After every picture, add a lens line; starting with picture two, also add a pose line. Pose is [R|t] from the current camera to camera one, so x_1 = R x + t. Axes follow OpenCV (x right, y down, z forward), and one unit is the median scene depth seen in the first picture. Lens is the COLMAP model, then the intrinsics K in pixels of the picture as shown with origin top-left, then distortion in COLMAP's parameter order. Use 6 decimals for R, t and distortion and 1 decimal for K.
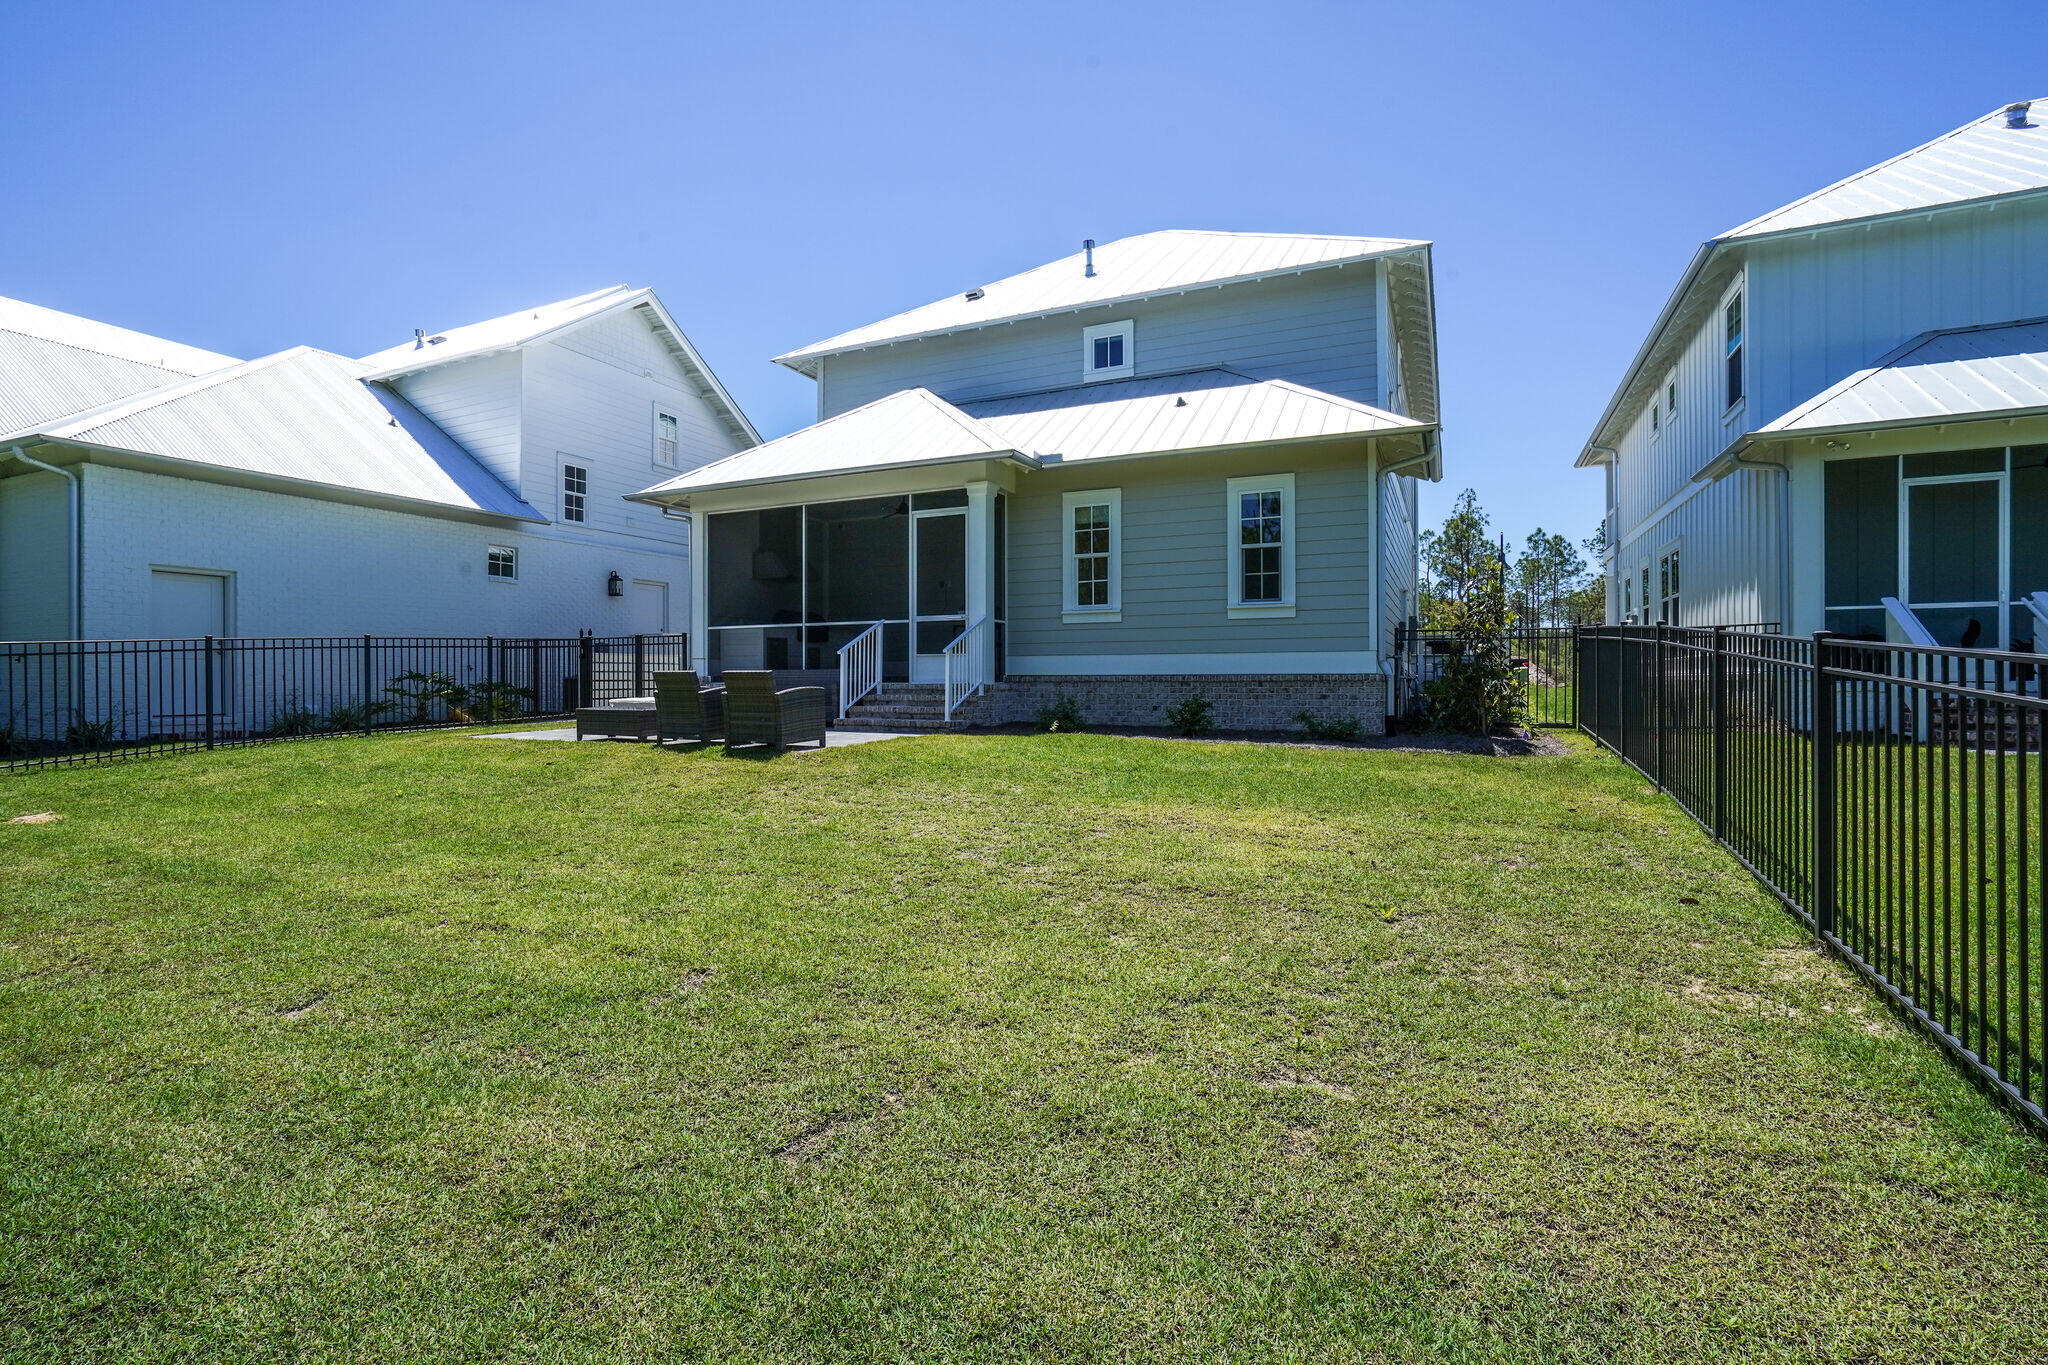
lens RADIAL K [[949.7, 0, 1008.6], [0, 949.7, 679.7], [0, 0, 1]] dist [-0.044615, 0.018680]
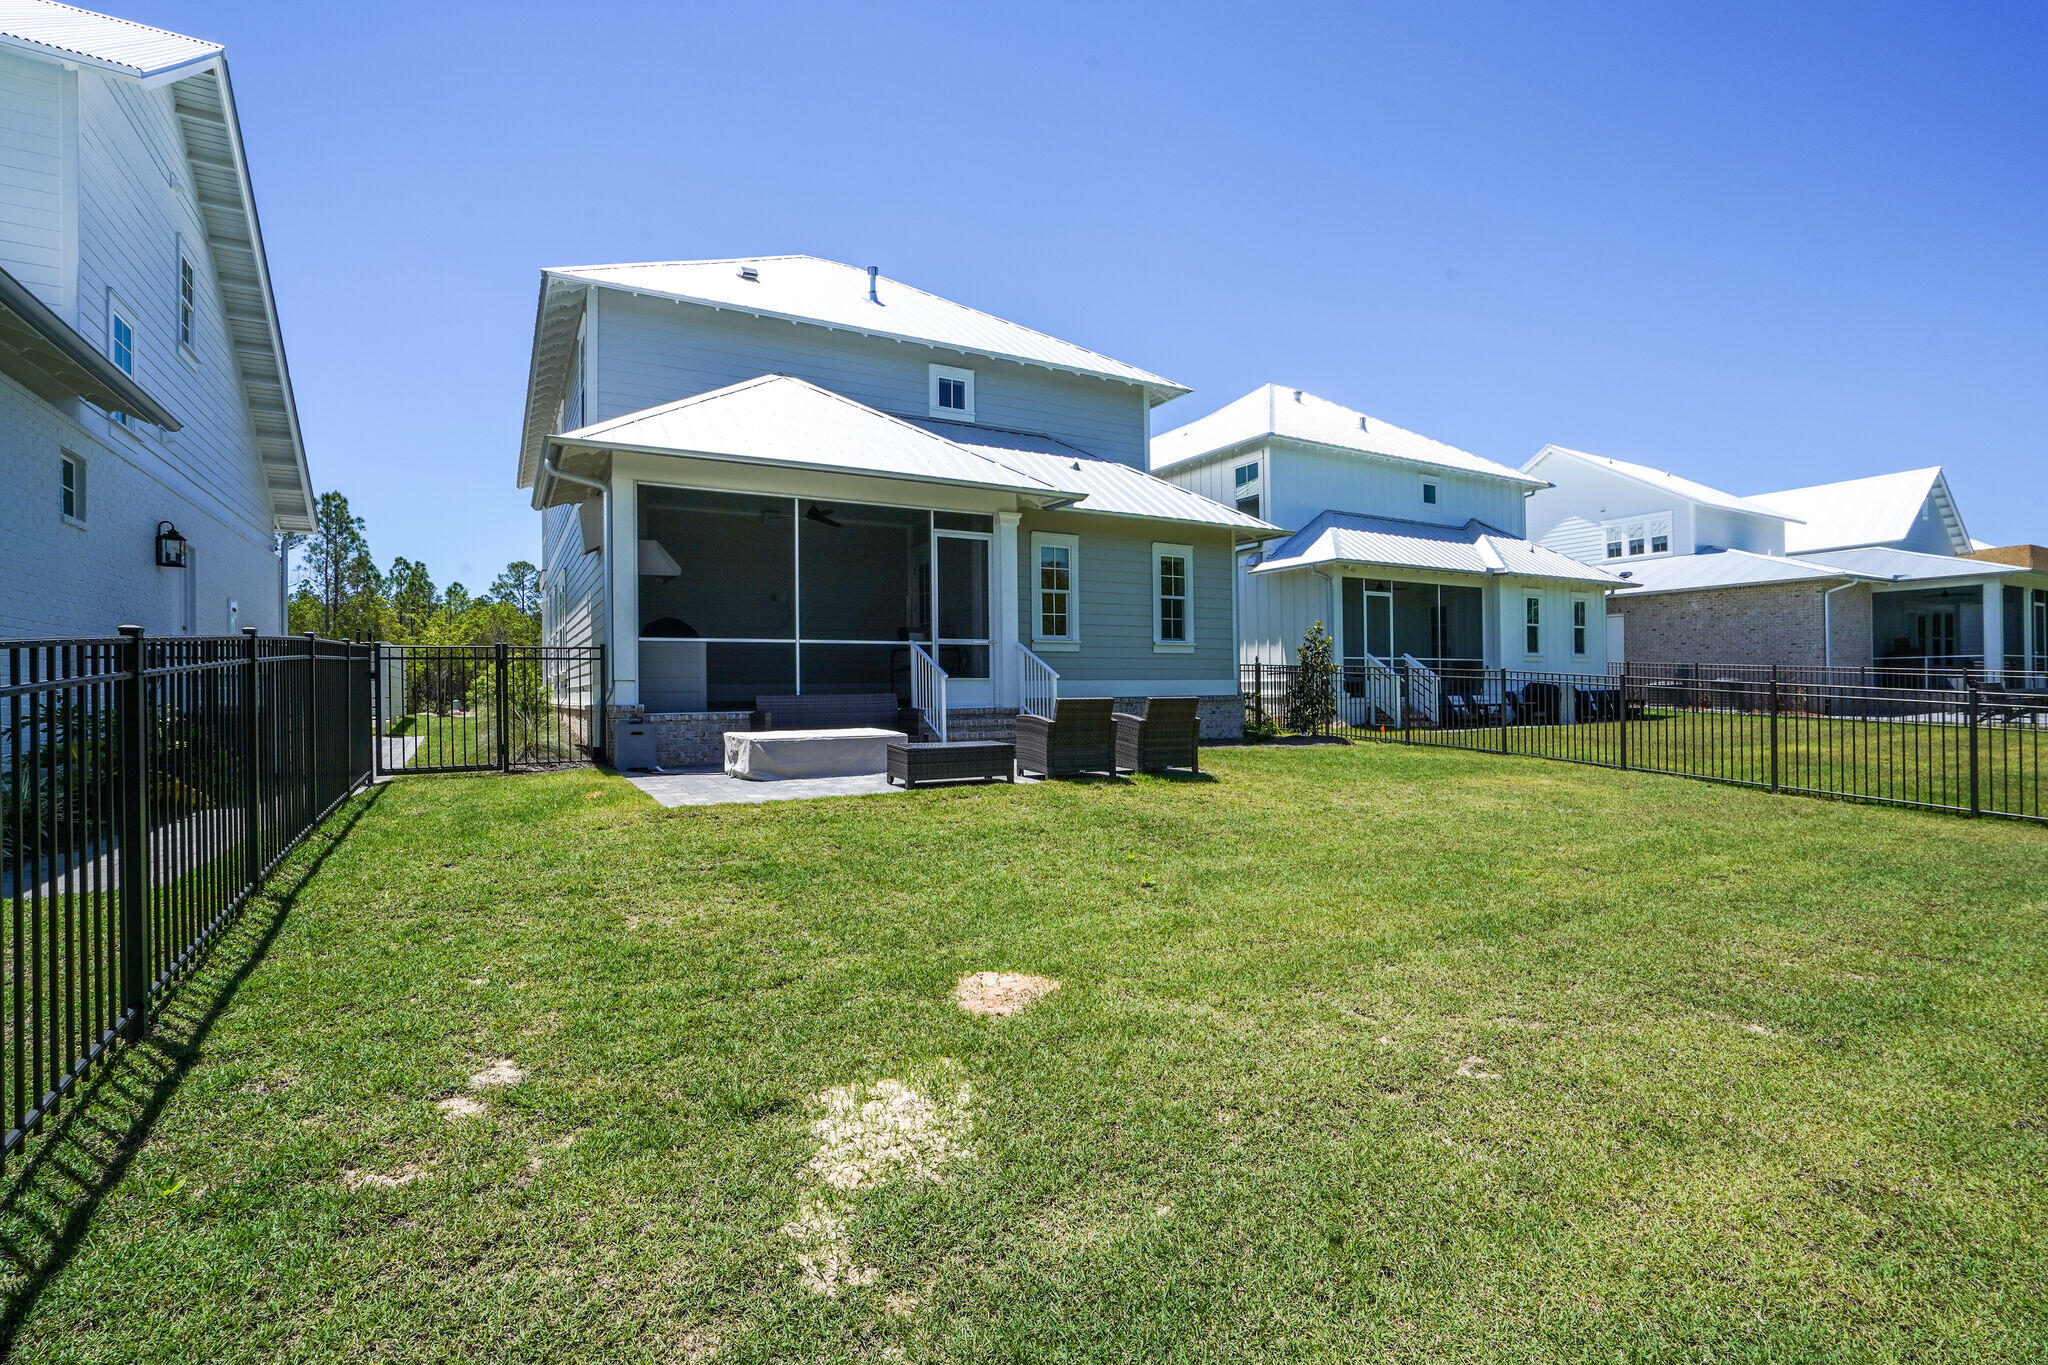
lens RADIAL K [[953.0, 0, 1020.6], [0, 953.0, 693.7], [0, 0, 1]] dist [-0.045768, 0.019558]
pose [[0.572942, -0.005053, 0.819580, -0.835398], [0.011627, 0.999930, -0.001963, -0.008421], [-0.819514, 0.010654, 0.572961, 0.380782]]
